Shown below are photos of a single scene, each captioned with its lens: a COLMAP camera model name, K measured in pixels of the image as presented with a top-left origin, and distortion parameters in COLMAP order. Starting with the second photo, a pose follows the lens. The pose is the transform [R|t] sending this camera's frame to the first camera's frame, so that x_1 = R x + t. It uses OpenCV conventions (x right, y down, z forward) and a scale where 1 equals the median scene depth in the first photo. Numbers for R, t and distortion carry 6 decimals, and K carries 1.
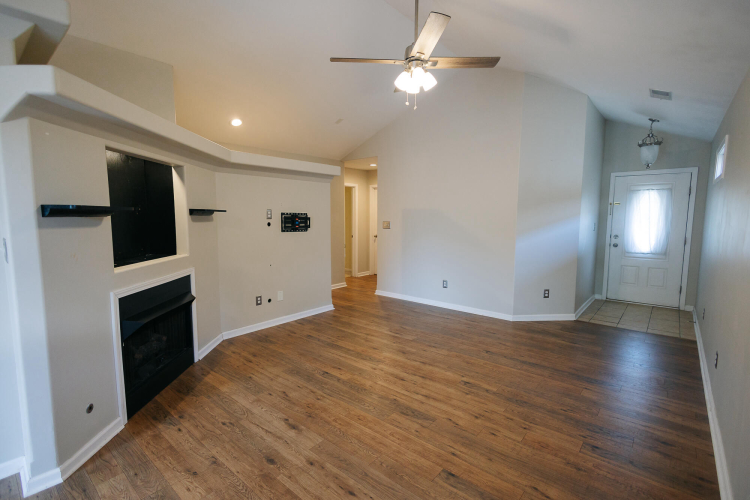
lens RADIAL K [[346.9, 0, 375.0], [0, 346.9, 250.0], [0, 0, 1]] dist [0.009808, -0.000157]
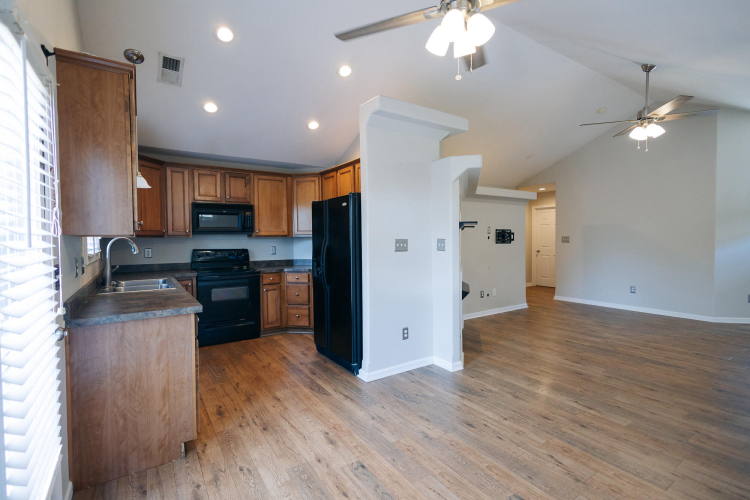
lens RADIAL K [[346.9, 0, 375.0], [0, 346.9, 250.0], [0, 0, 1]] dist [0.009808, -0.000157]
pose [[0.961310, 0.000919, -0.275469, -0.404405], [-0.018243, 0.998012, -0.060334, 0.071029], [0.274866, 0.063025, 0.959415, -0.462856]]
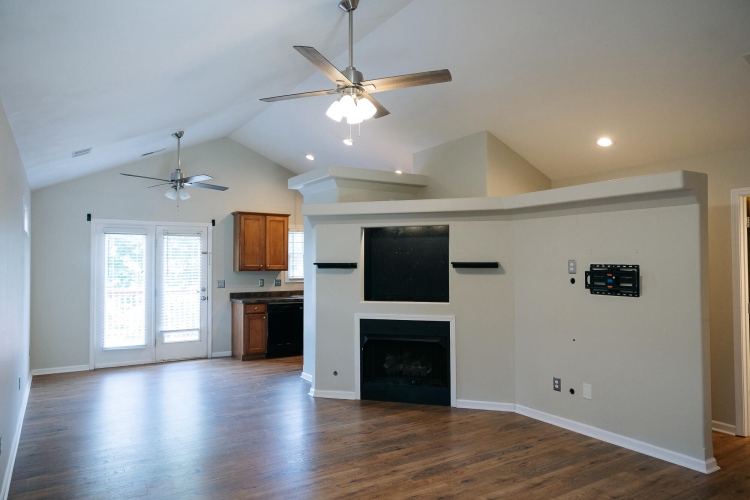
lens RADIAL K [[503.6, 0, 375.0], [0, 503.6, 250.0], [0, 0, 1]] dist [-0.001486, -0.000335]
pose [[-0.291131, -0.029615, -0.956225, 0.888167], [-0.096285, 0.995353, -0.001512, -0.108413], [0.951826, 0.091630, -0.292630, 1.024233]]
